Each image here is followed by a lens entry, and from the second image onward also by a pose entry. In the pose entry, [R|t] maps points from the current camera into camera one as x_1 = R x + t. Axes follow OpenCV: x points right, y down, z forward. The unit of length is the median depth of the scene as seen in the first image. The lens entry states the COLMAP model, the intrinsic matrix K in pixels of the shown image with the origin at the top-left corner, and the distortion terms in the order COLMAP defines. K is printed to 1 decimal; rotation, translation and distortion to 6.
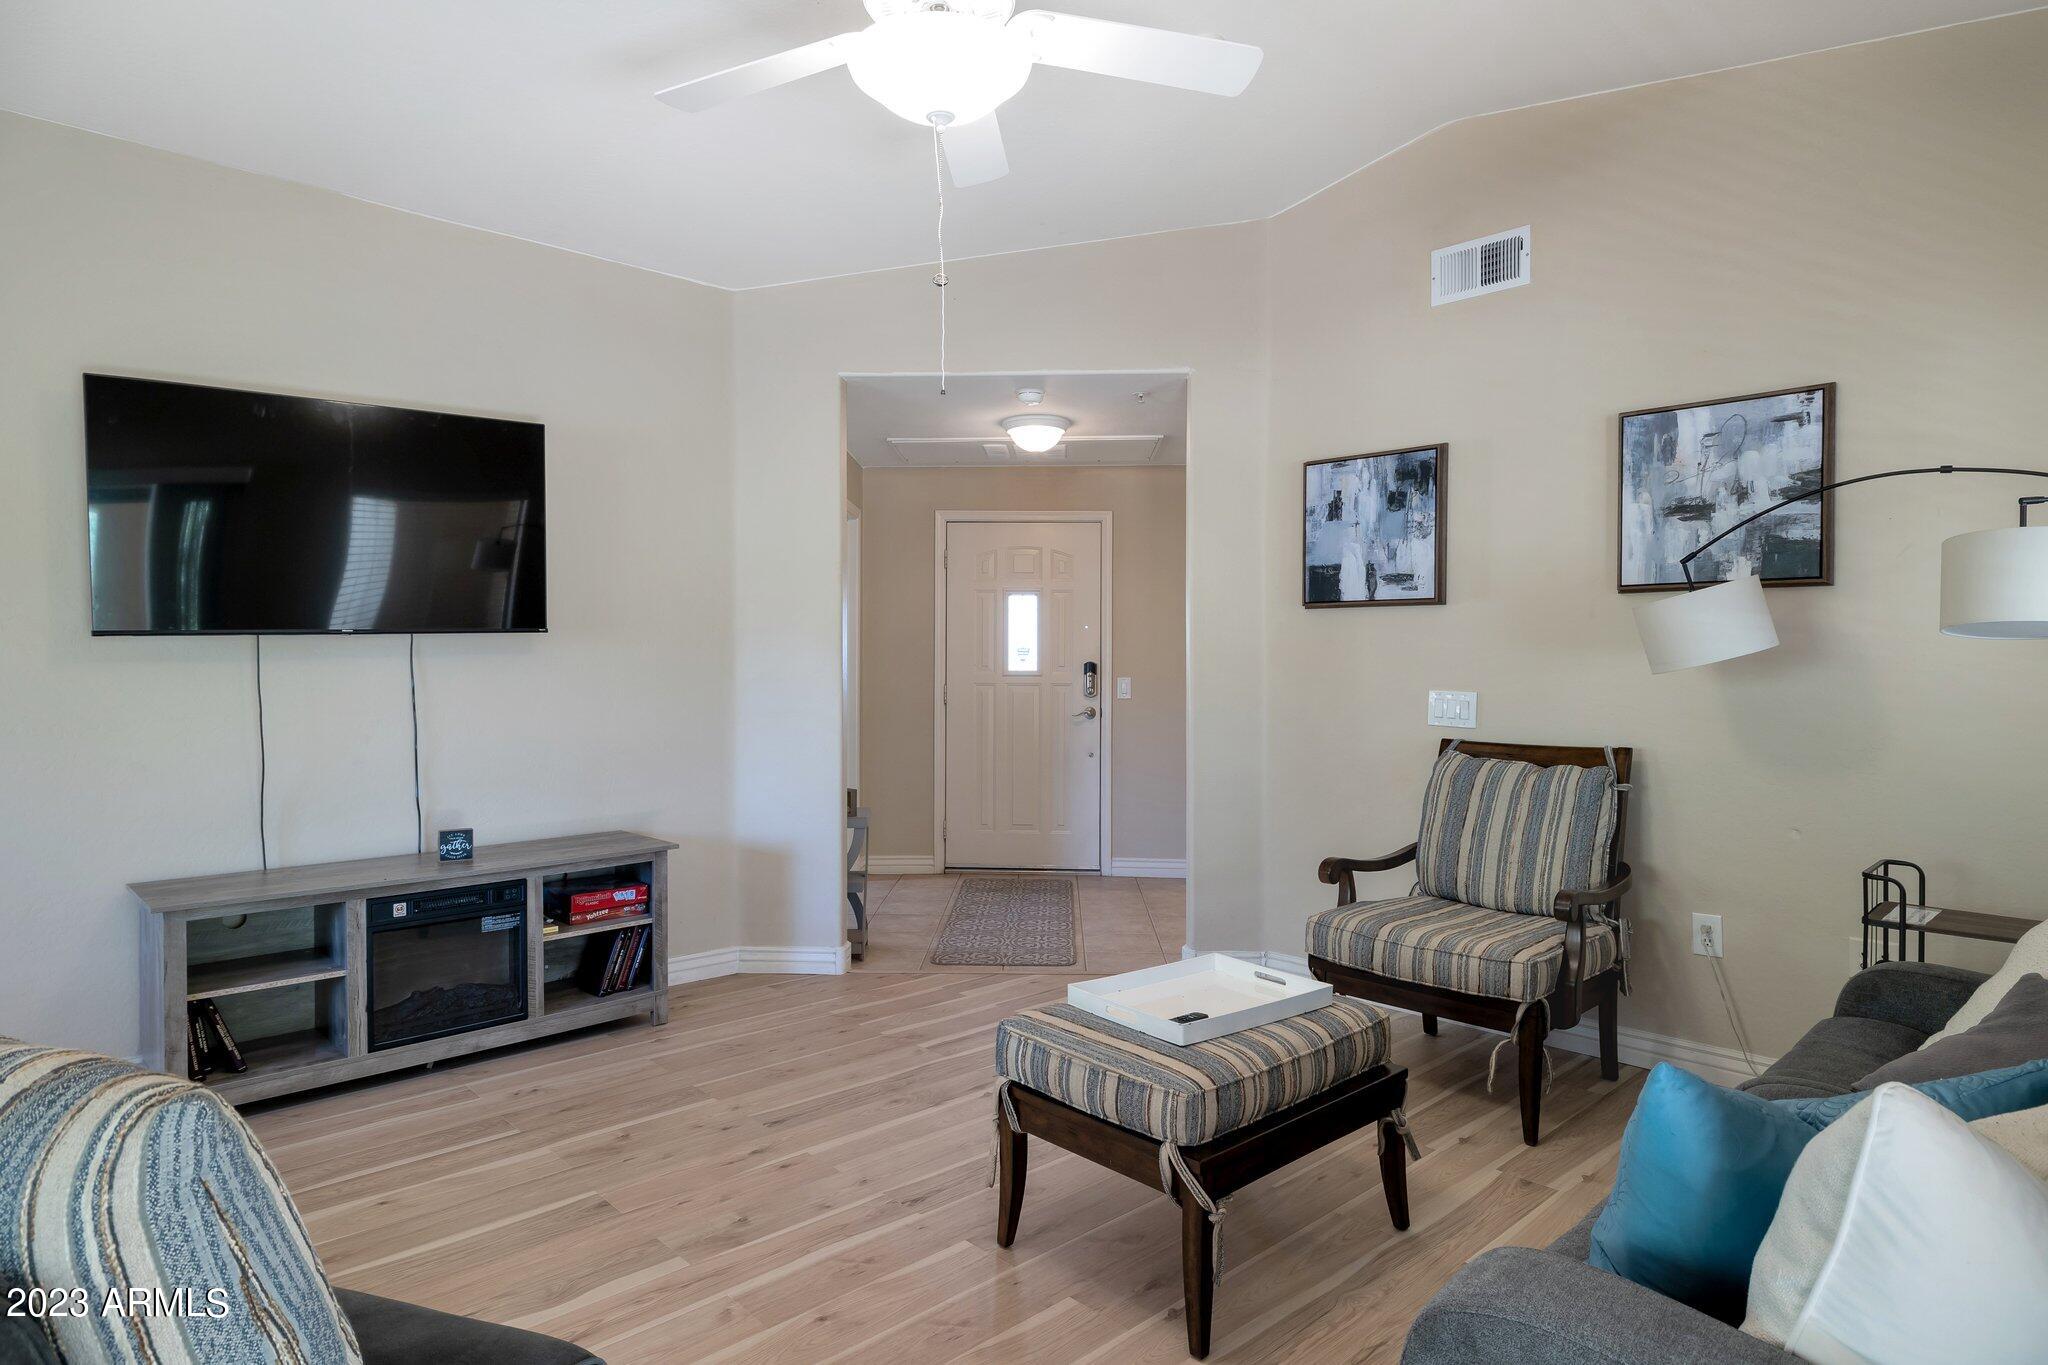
lens RADIAL K [[1163.1, 0, 1019.6], [0, 1163.1, 674.4], [0, 0, 1]] dist [-0.003444, 0.000395]
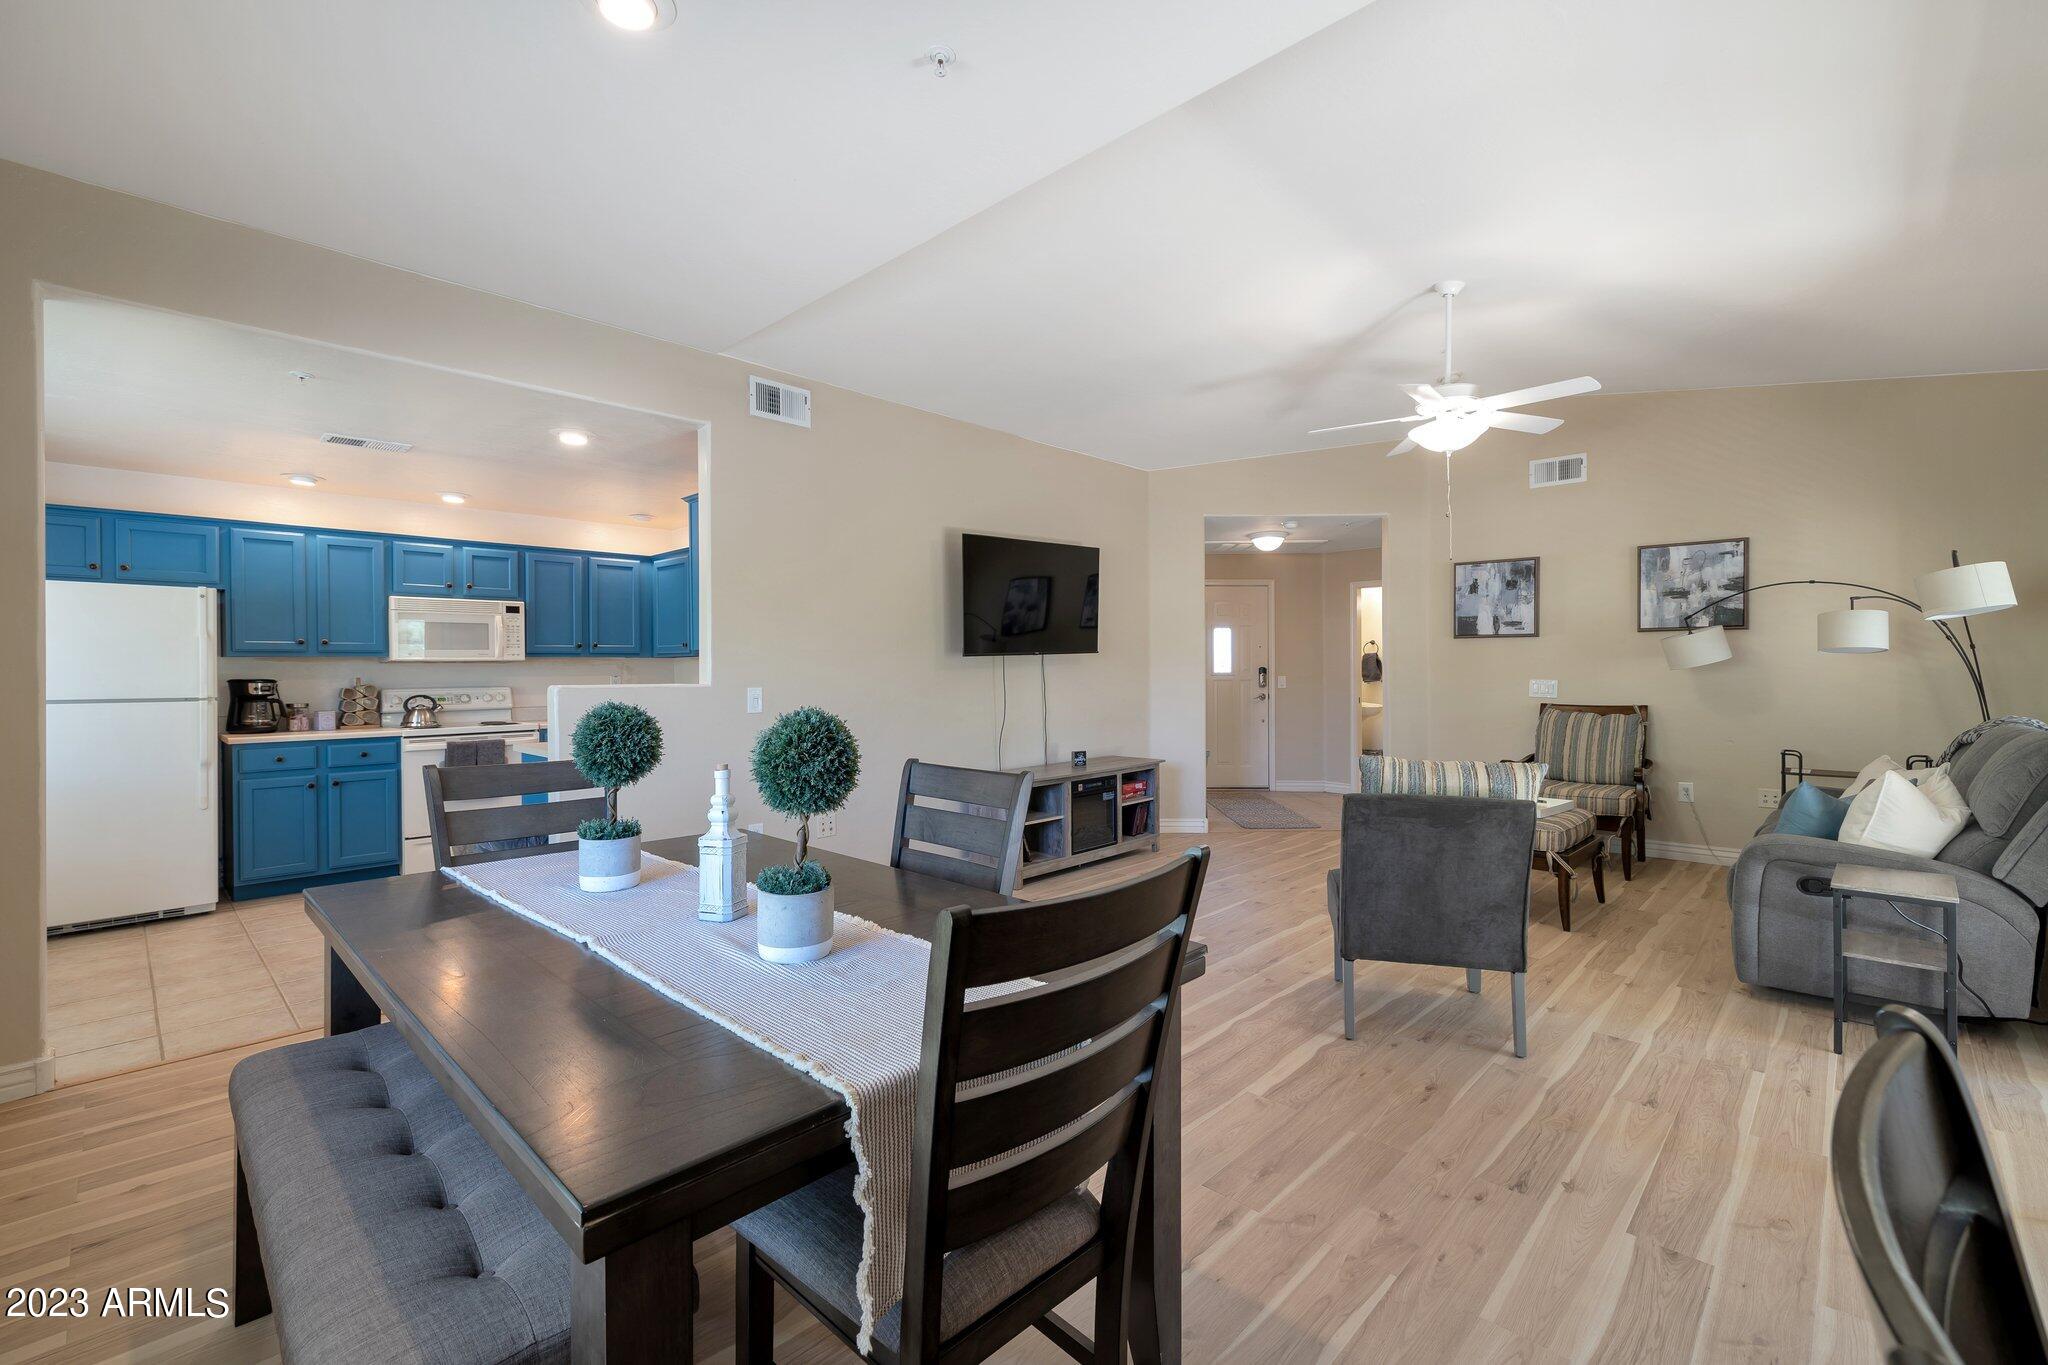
lens RADIAL K [[885.4, 0, 1011.0], [0, 885.4, 674.8], [0, 0, 1]] dist [-0.000460, -0.000013]
pose [[0.998883, -0.005872, 0.046896, -0.683030], [0.006076, 0.999973, -0.004199, 0.007028], [-0.046870, 0.004479, 0.998891, -0.537614]]
